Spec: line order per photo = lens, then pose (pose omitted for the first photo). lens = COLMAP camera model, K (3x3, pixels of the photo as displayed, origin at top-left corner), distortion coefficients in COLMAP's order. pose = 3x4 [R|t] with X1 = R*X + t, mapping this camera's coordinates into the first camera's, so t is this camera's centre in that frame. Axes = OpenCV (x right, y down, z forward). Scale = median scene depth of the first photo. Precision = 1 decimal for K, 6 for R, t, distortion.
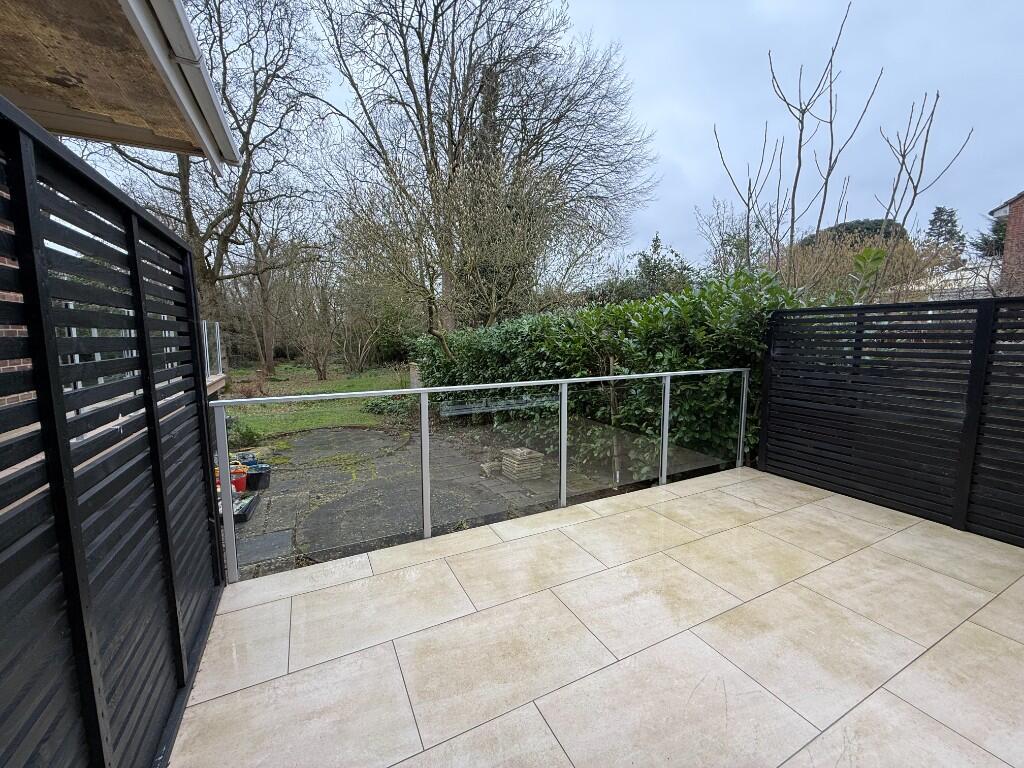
lens RADIAL K [[407.2, 0, 508.9], [0, 407.2, 382.7], [0, 0, 1]] dist [-0.000718, -0.000011]
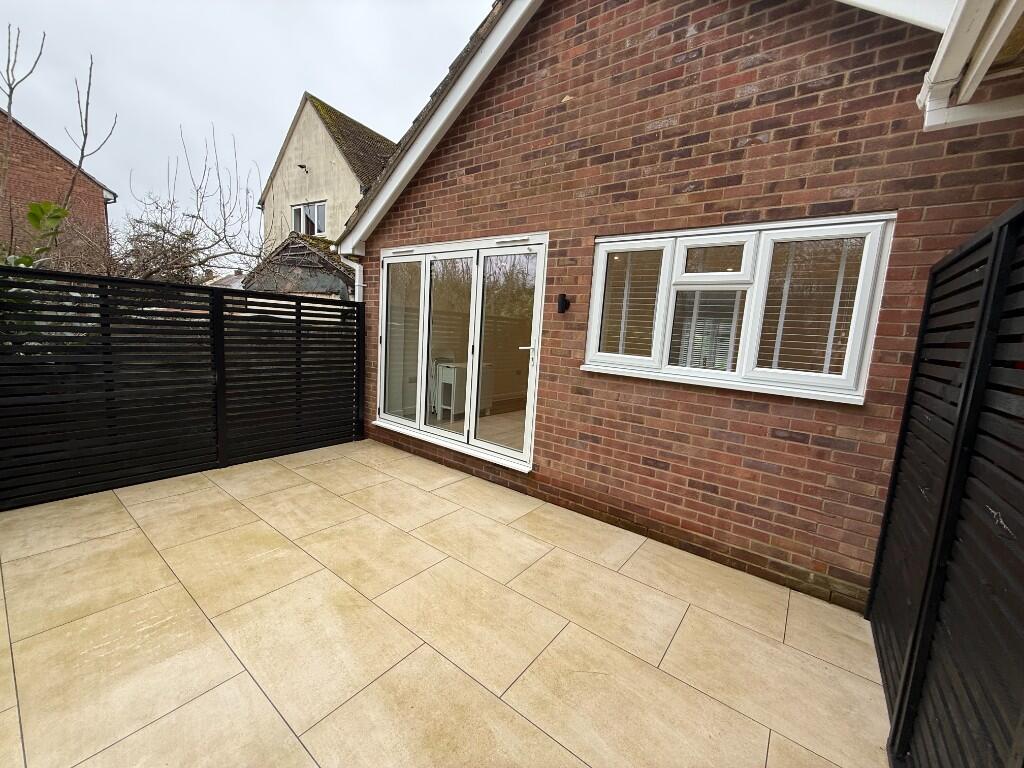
lens RADIAL K [[407.2, 0, 508.9], [0, 407.2, 382.7], [0, 0, 1]] dist [-0.000718, -0.000011]
pose [[-0.440353, -0.138392, 0.887095, -0.378977], [0.046249, 0.983241, 0.176349, -0.085212], [-0.896633, 0.118683, -0.426572, 0.674808]]
